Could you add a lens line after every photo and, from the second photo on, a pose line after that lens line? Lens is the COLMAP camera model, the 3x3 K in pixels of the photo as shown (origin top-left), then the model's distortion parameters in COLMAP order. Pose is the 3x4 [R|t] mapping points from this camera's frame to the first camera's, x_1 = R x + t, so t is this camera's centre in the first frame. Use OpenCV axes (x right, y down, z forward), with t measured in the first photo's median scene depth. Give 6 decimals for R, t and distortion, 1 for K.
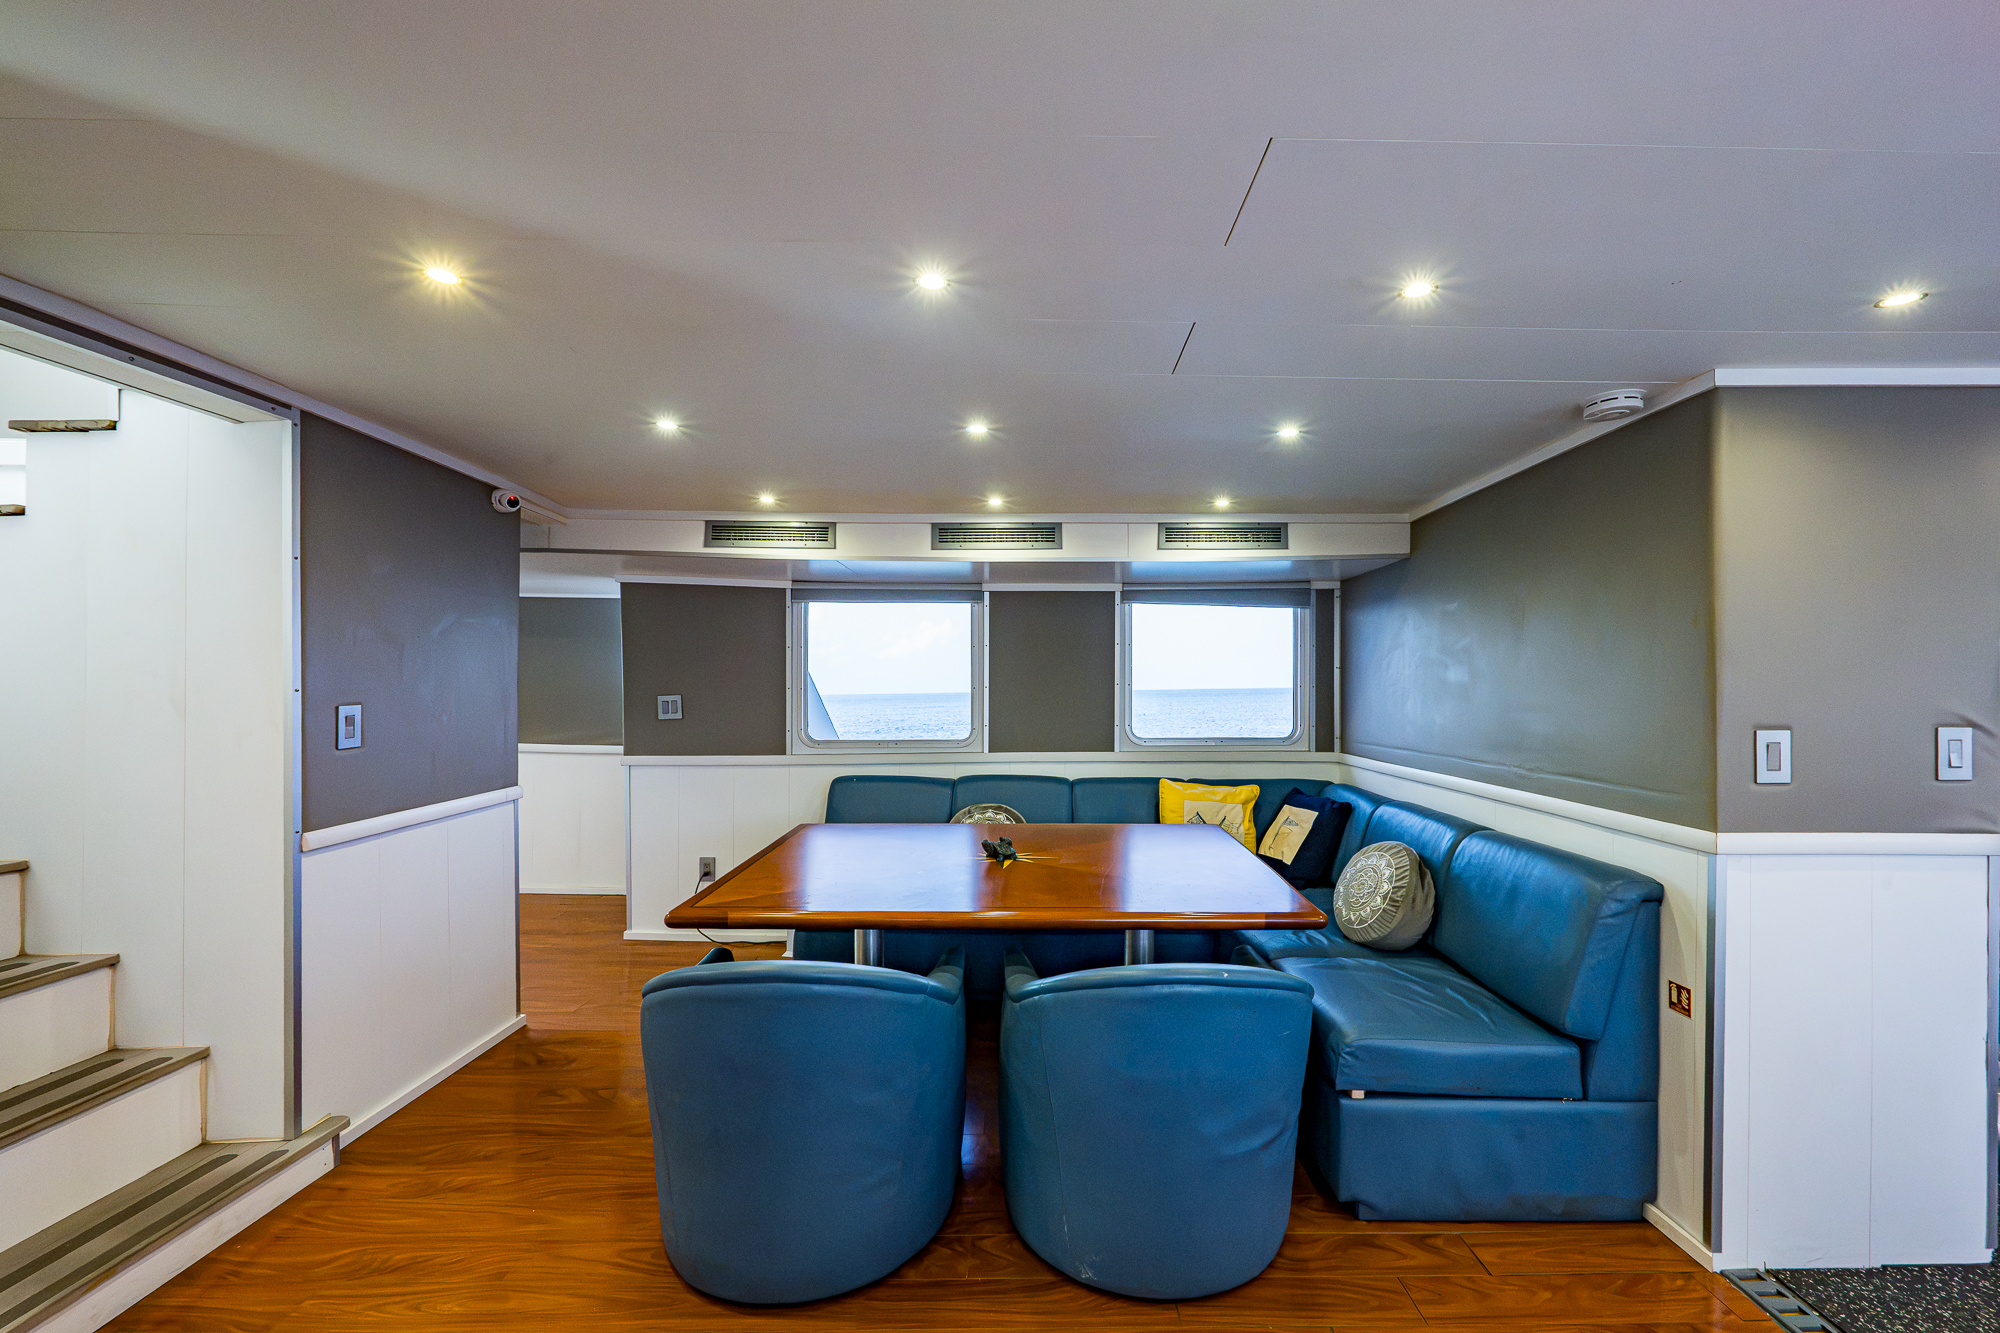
lens RADIAL K [[816.1, 0, 961.5], [0, 816.1, 689.2], [0, 0, 1]] dist [0.000385, 0.000045]
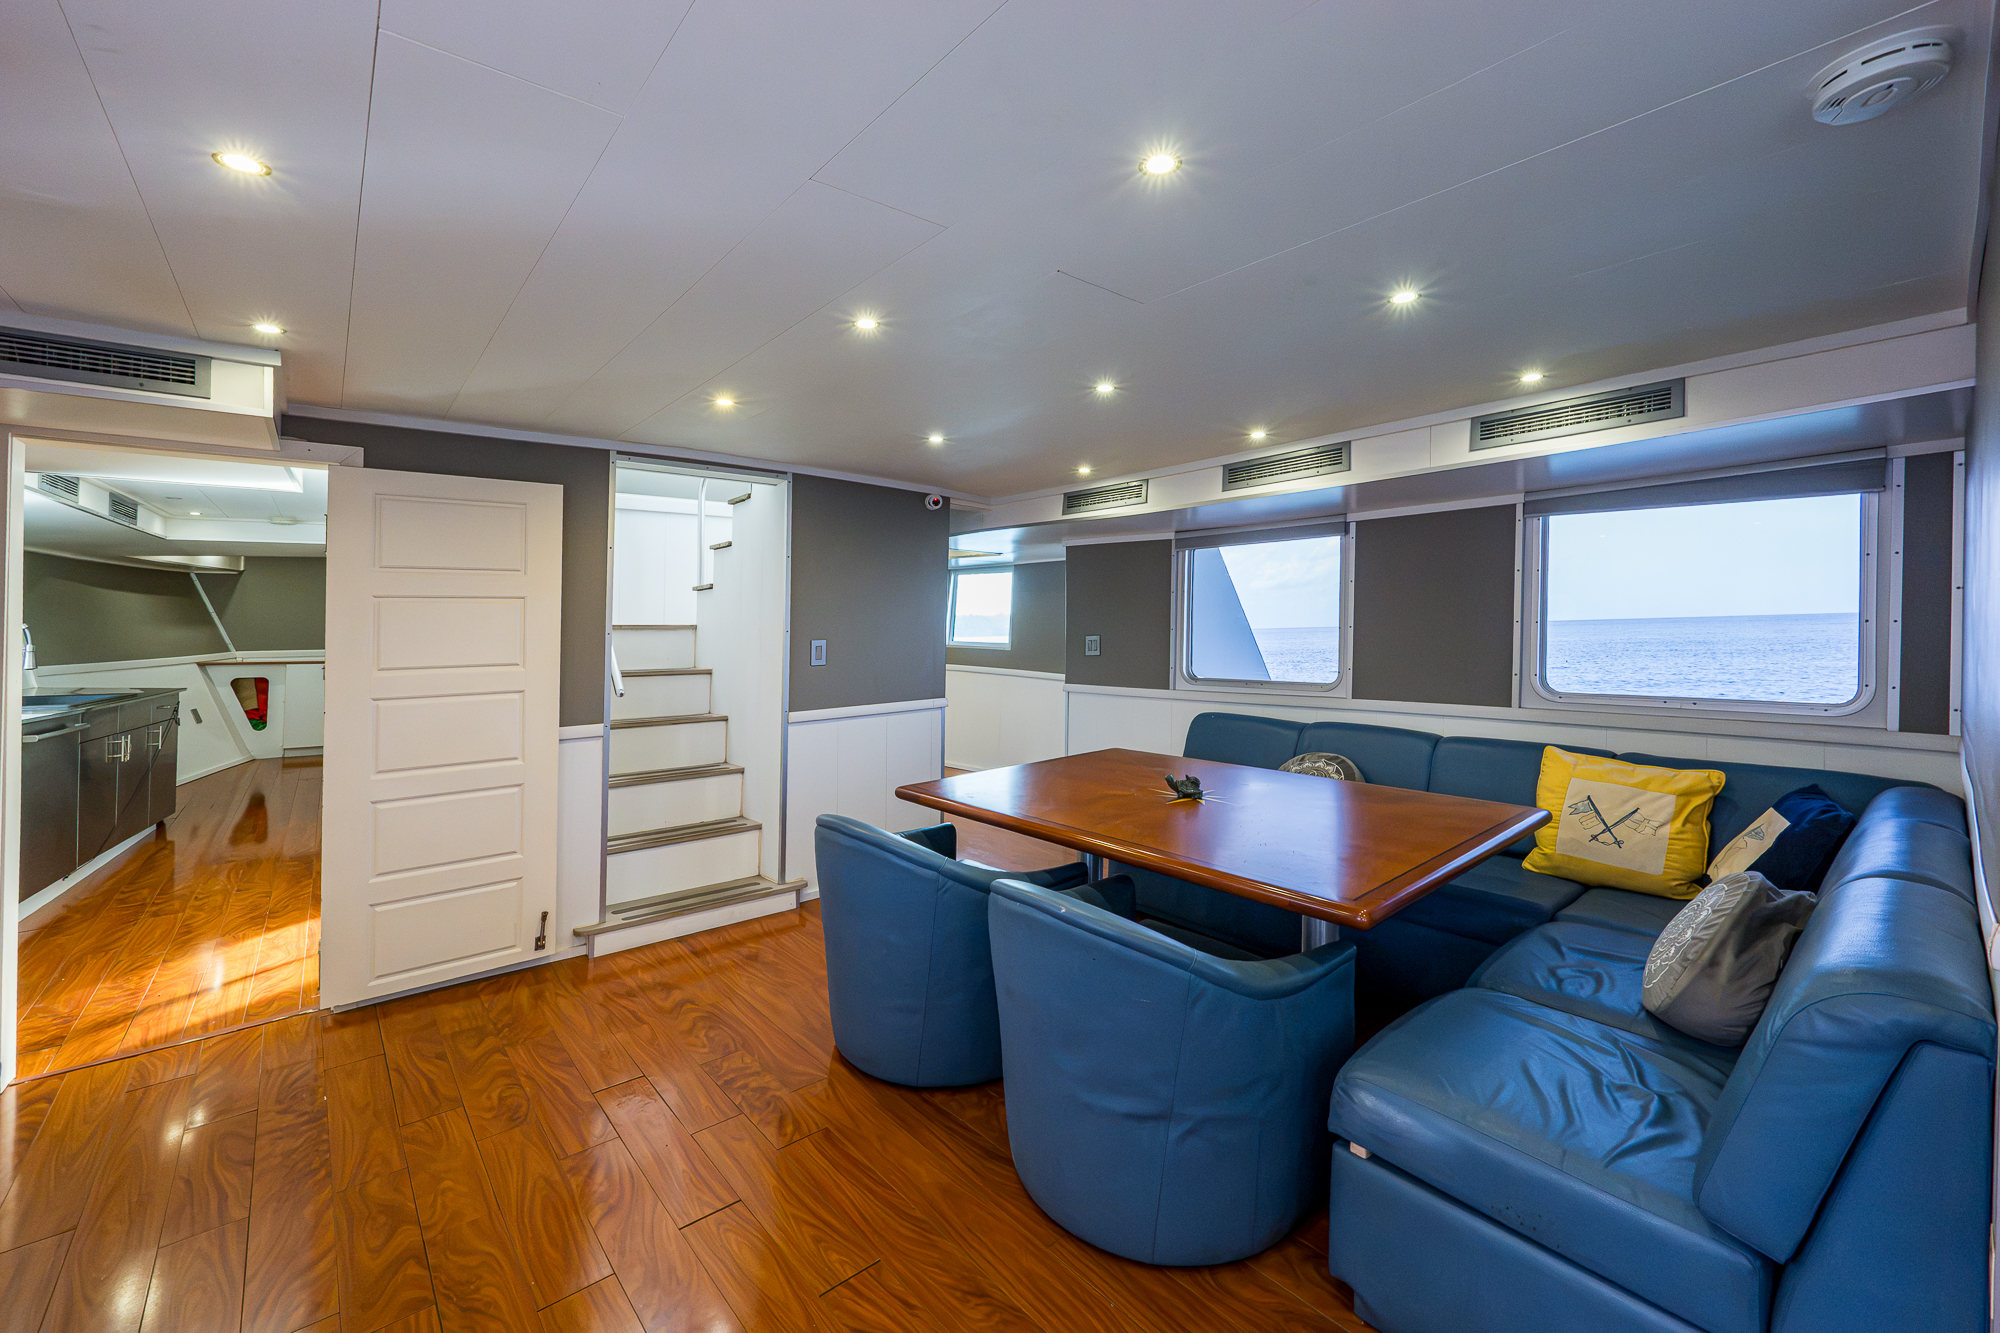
lens RADIAL K [[780.8, 0, 1004.0], [0, 780.8, 617.3], [0, 0, 1]] dist [0.000715, -0.000039]
pose [[0.656302, -0.017592, -0.754294, 0.513278], [0.002509, 0.999773, -0.021134, 0.005262], [0.754495, 0.011978, 0.656197, 0.159326]]
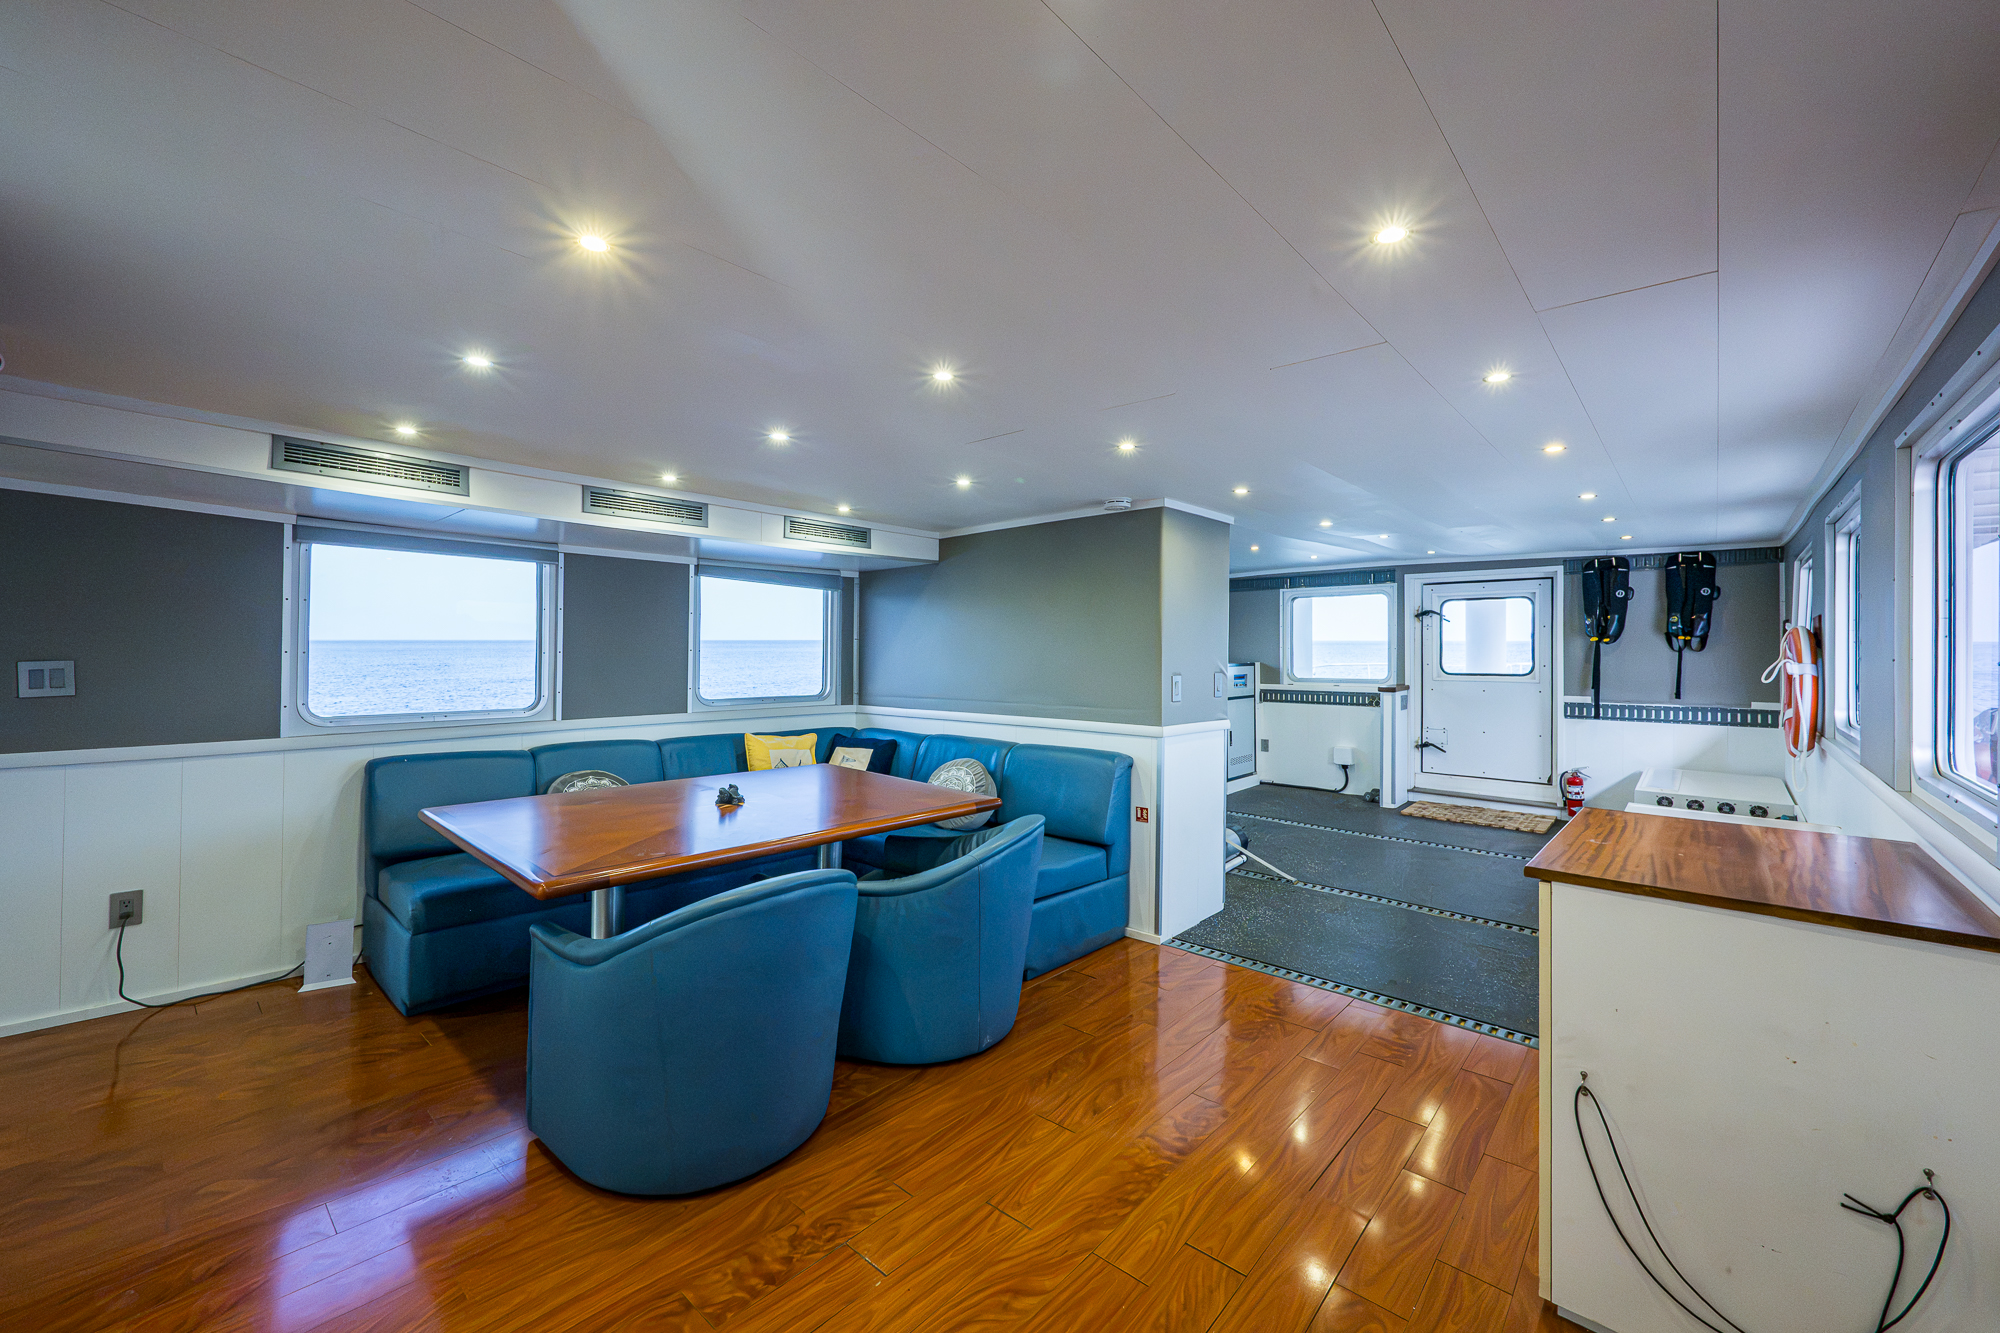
lens RADIAL K [[790.1, 0, 1004.3], [0, 790.1, 646.8], [0, 0, 1]] dist [-0.001981, -0.000201]
pose [[0.675633, 0.012213, 0.737137, -0.357353], [-0.003253, 0.999902, -0.013585, 0.002813], [-0.737231, 0.006781, 0.675606, -0.016802]]
